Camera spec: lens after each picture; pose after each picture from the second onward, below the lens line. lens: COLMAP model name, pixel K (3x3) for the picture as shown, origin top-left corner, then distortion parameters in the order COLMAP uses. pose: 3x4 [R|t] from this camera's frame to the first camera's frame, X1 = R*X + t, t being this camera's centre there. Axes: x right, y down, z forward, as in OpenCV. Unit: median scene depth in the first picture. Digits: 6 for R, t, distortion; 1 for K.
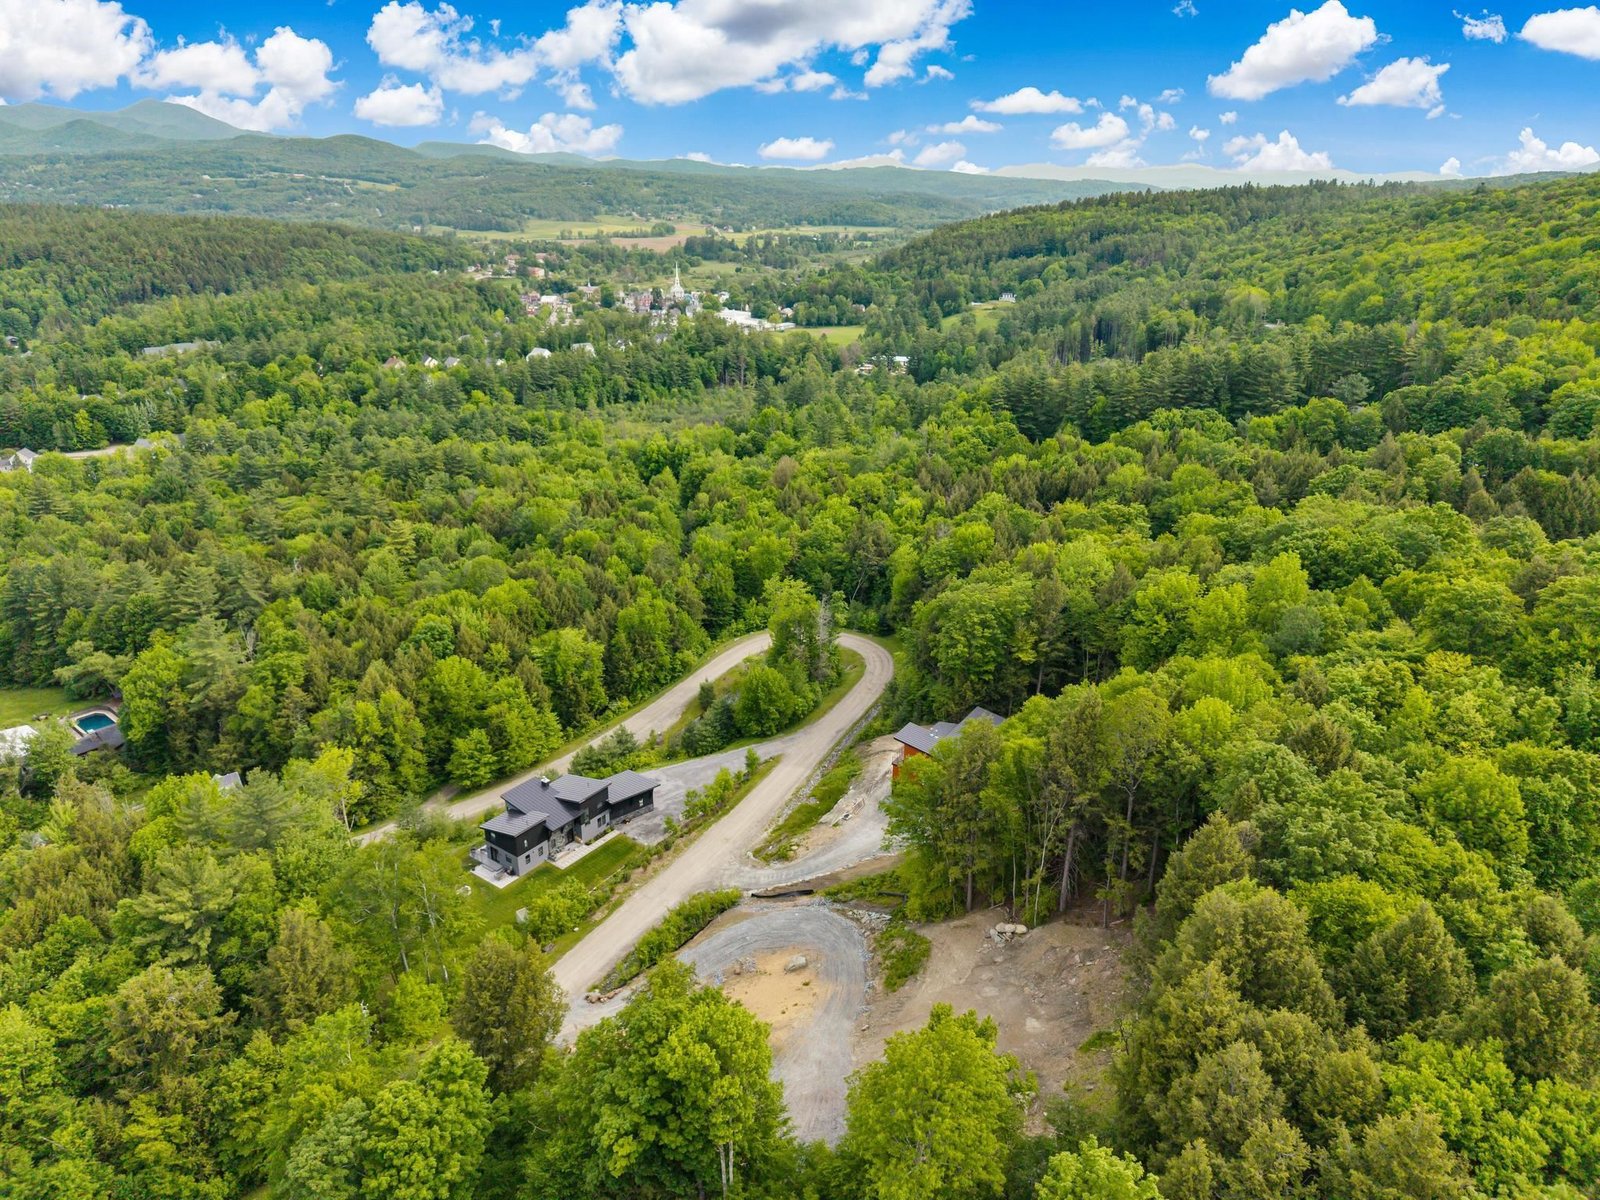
lens RADIAL K [[1070.0, 0, 803.9], [0, 1070.0, 597.4], [0, 0, 1]] dist [0.026658, -0.029097]
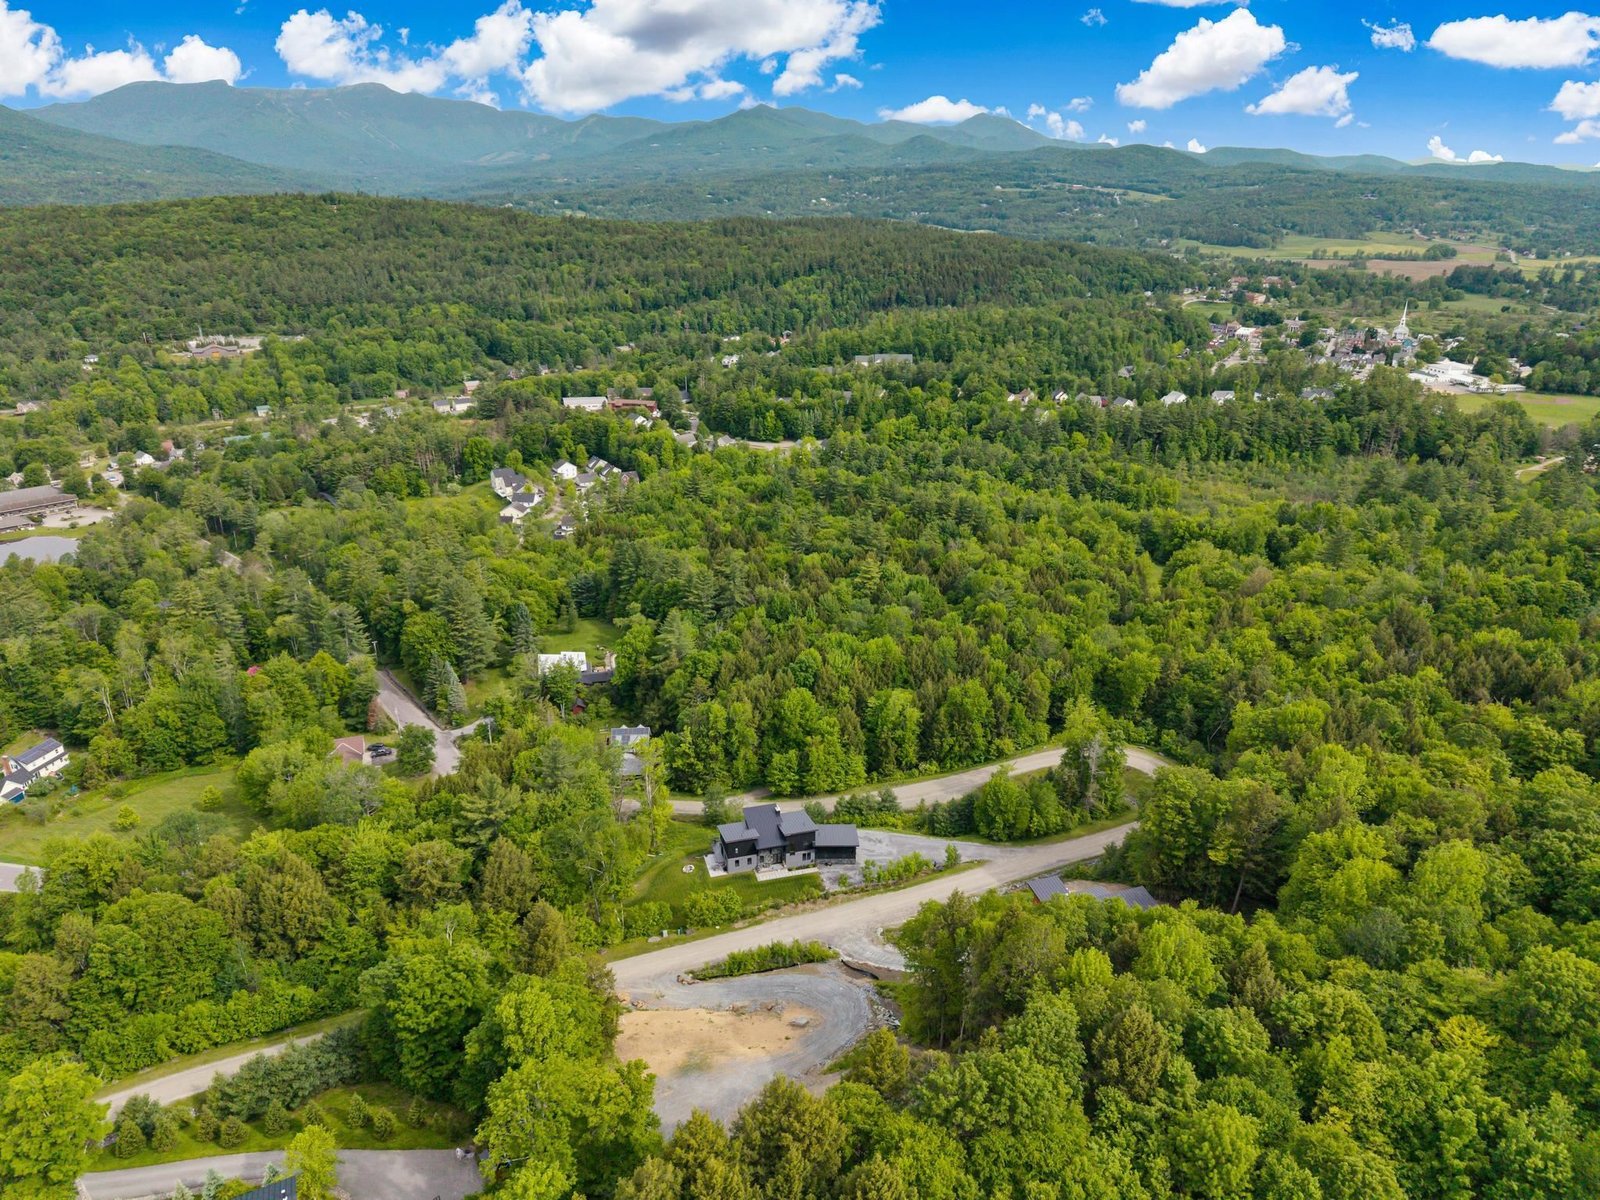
lens RADIAL K [[1070.0, 0, 798.0], [0, 1070.0, 605.7], [0, 0, 1]] dist [0.026658, -0.029097]
pose [[0.785757, 0.230687, -0.573907, 0.121433], [-0.227623, 0.970581, 0.078488, -0.045495], [0.575129, 0.068962, 0.815151, -0.009110]]
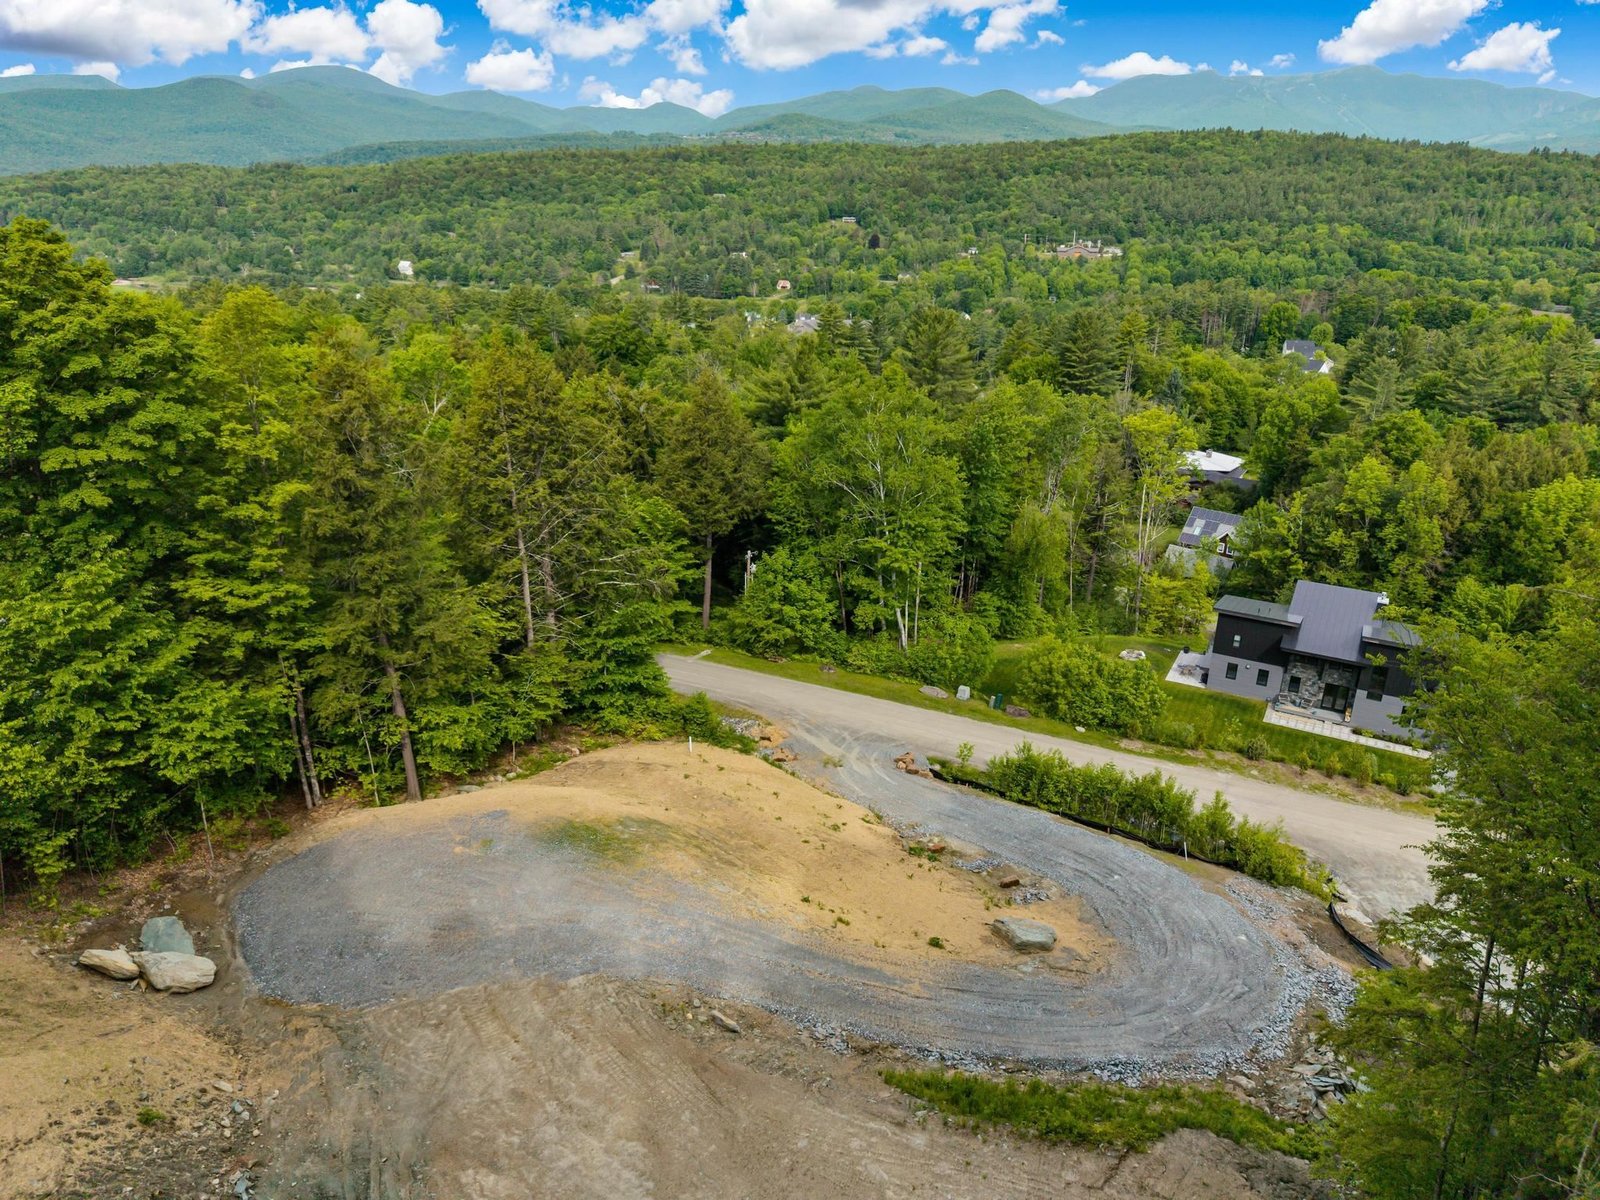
lens RADIAL K [[1070.0, 0, 795.6], [0, 1070.0, 597.7], [0, 0, 1]] dist [0.026658, -0.029097]
pose [[0.111817, 0.366868, -0.923528, 0.059414], [-0.369435, 0.878093, 0.304089, 0.031140], [0.922505, 0.307181, 0.233720, 0.164307]]
